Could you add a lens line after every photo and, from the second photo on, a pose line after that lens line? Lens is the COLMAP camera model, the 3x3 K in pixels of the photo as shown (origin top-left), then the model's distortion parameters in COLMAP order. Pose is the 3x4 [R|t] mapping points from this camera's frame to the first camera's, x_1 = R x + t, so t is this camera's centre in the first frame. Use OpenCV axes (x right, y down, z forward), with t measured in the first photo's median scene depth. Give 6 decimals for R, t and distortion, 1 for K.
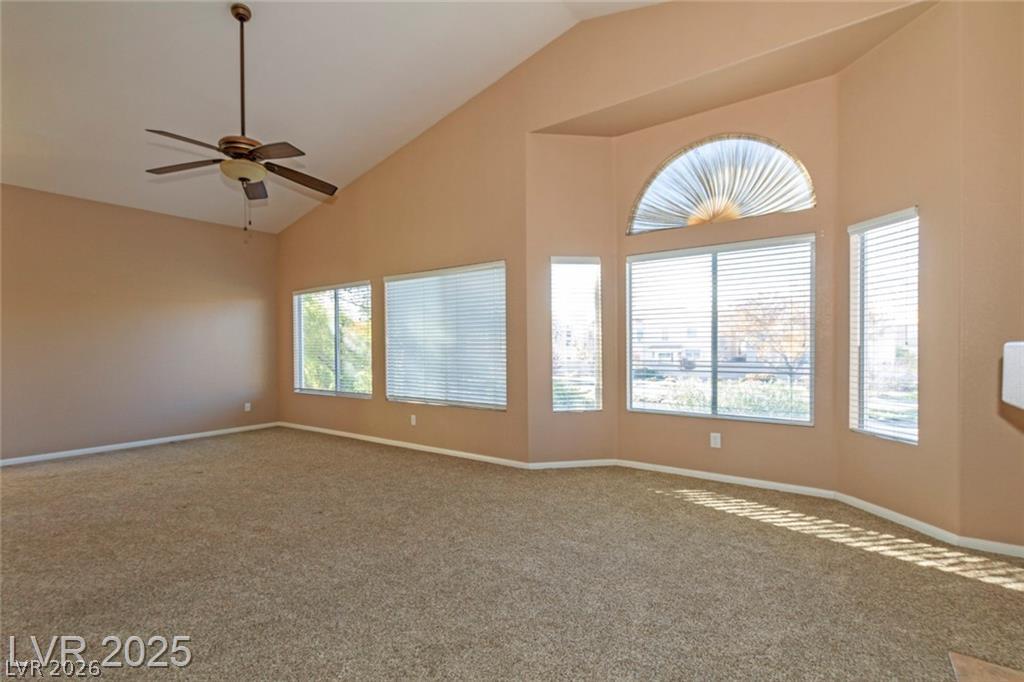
lens RADIAL K [[491.9, 0, 512.1], [0, 491.9, 343.5], [0, 0, 1]] dist [-0.001590, -0.000689]
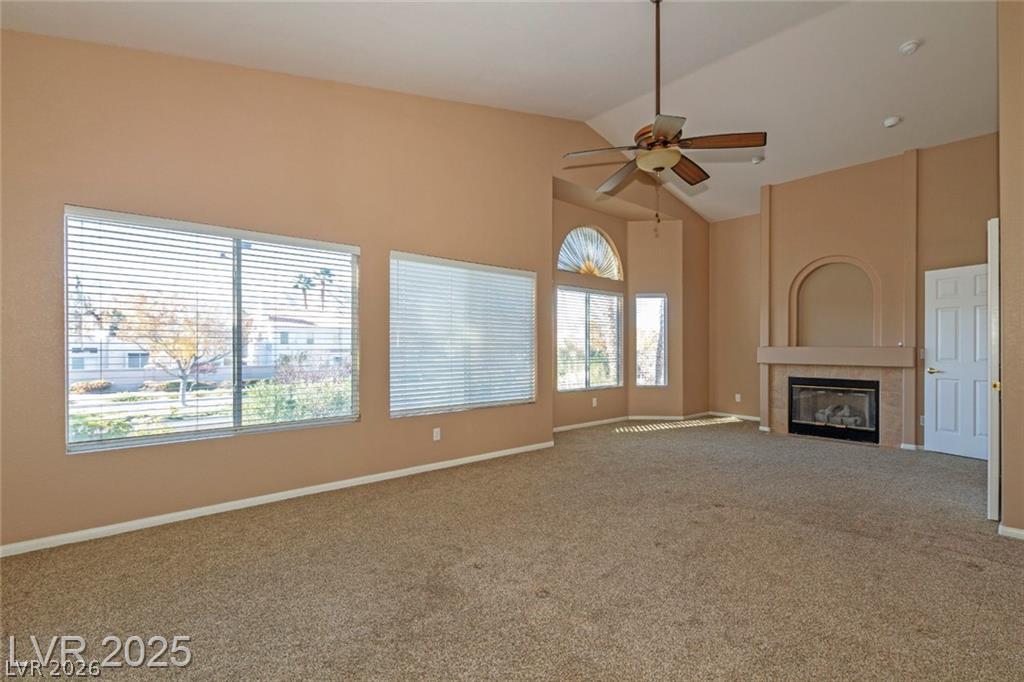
lens RADIAL K [[491.9, 0, 512.1], [0, 491.9, 347.2], [0, 0, 1]] dist [-0.001590, -0.000689]
pose [[0.168698, 0.010173, 0.985615, -1.295689], [-0.004004, 0.999946, -0.009635, 0.021125], [-0.985660, -0.002321, 0.168729, 0.955443]]
